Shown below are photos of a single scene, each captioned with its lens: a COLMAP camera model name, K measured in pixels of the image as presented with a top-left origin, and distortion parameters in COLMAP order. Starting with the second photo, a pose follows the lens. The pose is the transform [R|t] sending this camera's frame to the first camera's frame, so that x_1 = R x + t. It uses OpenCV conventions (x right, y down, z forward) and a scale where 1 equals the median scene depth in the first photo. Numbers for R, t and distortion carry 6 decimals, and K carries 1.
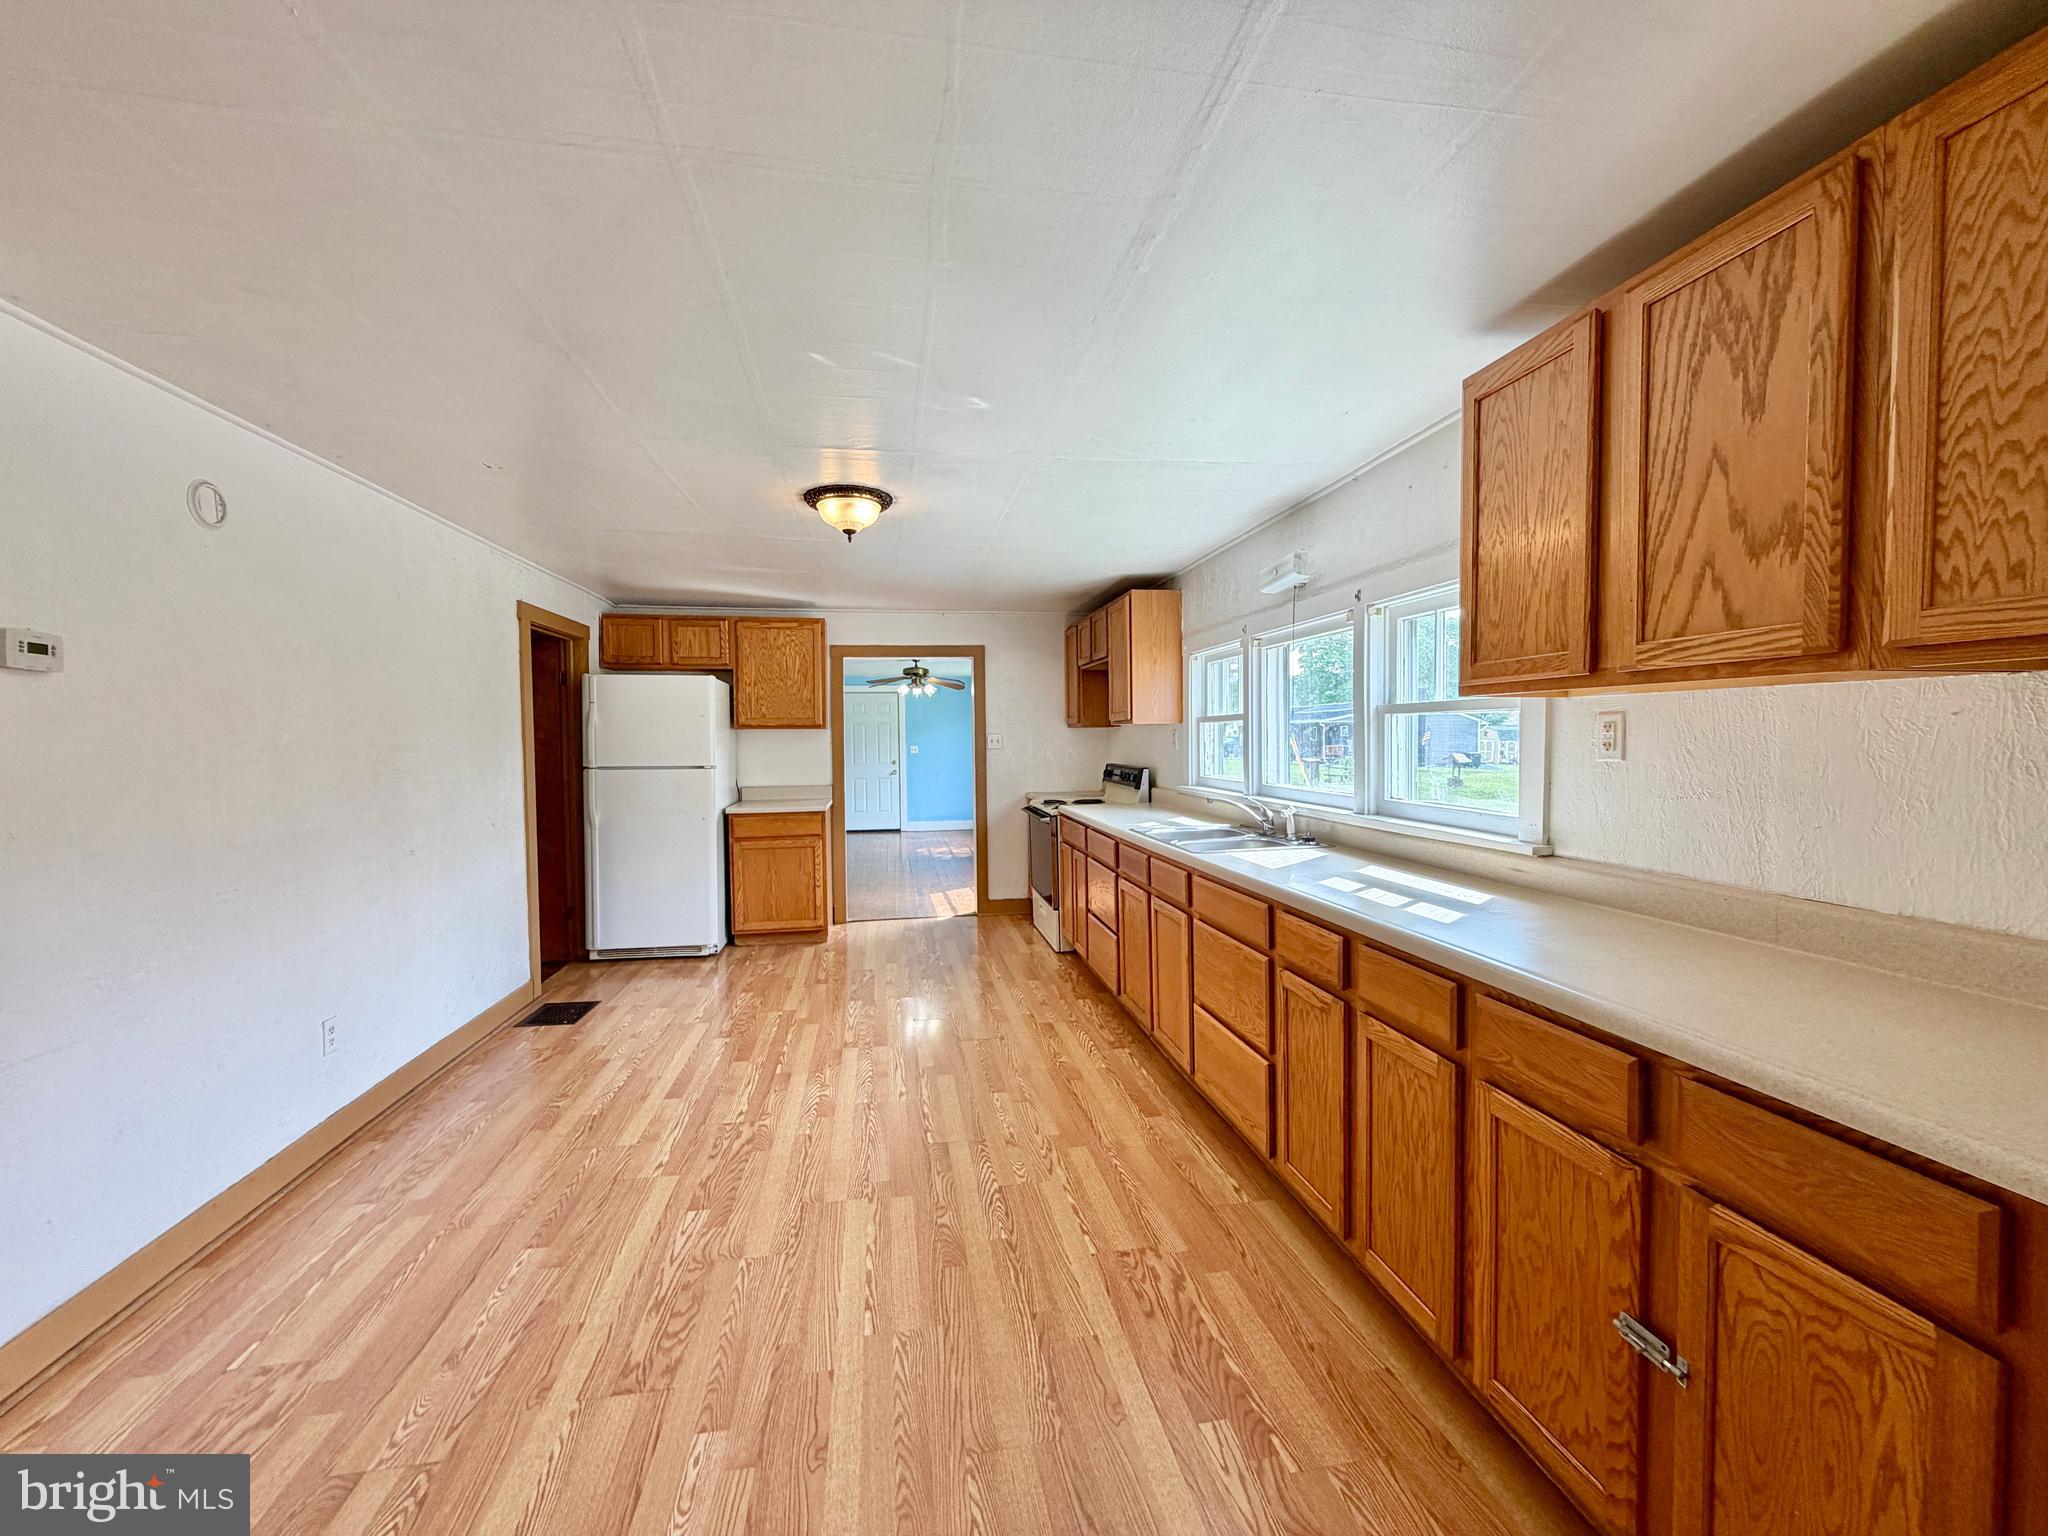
lens RADIAL K [[815.6, 0, 1017.5], [0, 815.6, 768.9], [0, 0, 1]] dist [-0.001043, -0.000486]
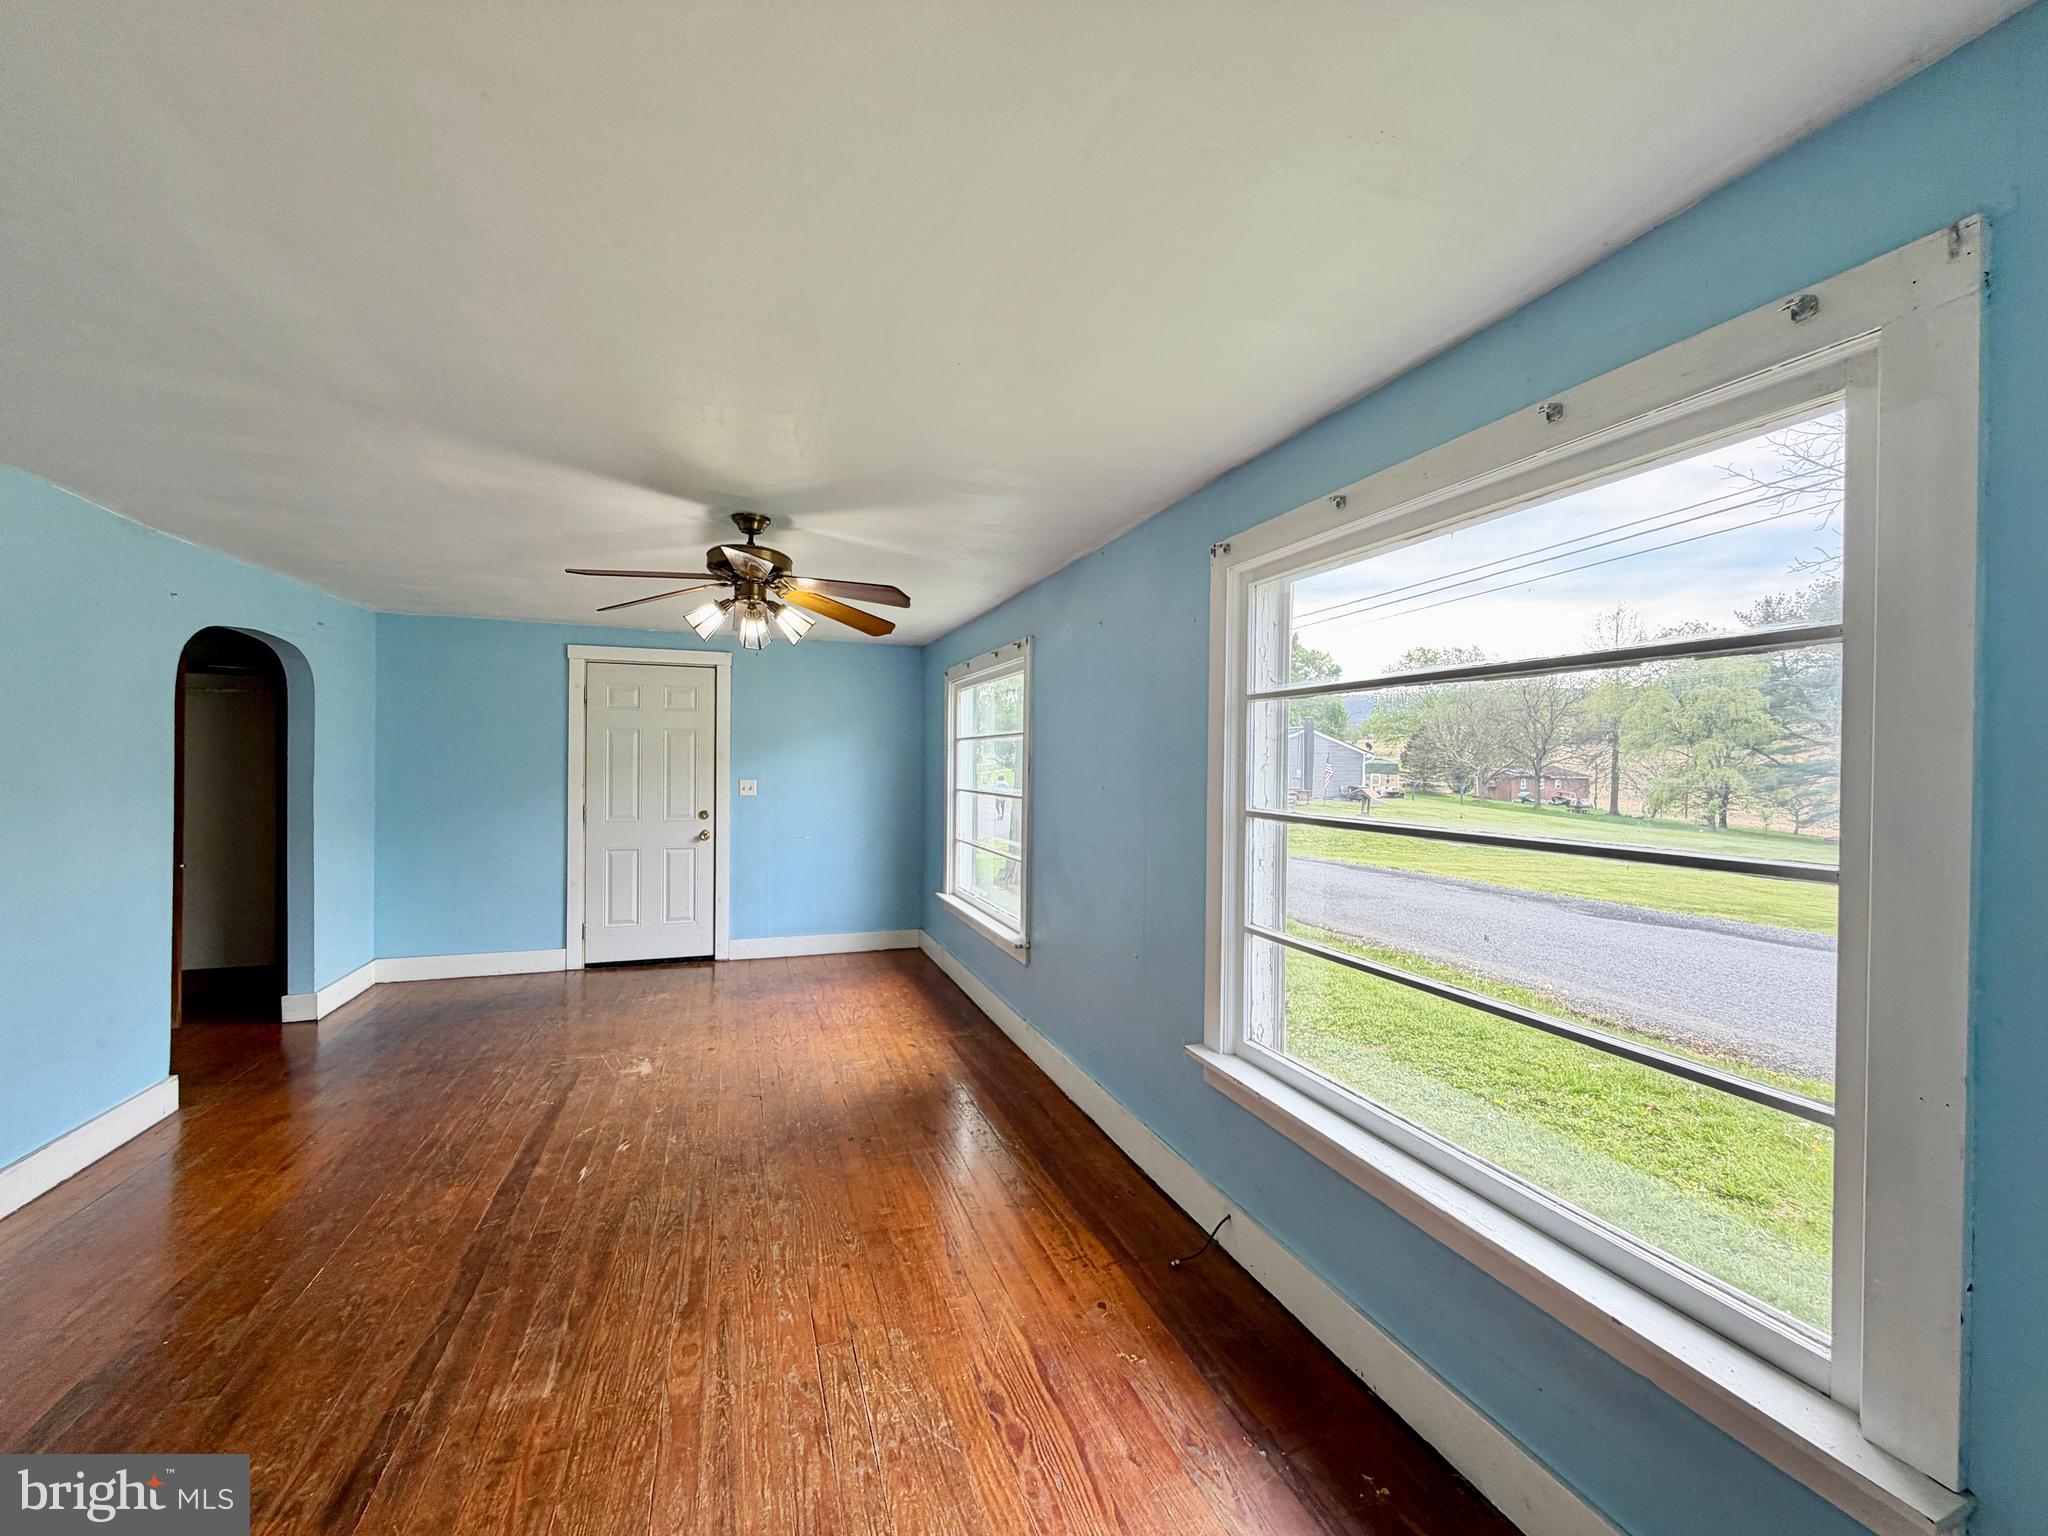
lens RADIAL K [[815.6, 0, 1017.5], [0, 815.6, 768.9], [0, 0, 1]] dist [-0.001043, -0.000486]
pose [[0.983070, 0.017068, 0.182433, -0.077516], [-0.011045, 0.999361, -0.033980, -0.028202], [-0.182896, 0.031390, 0.982631, 0.661902]]
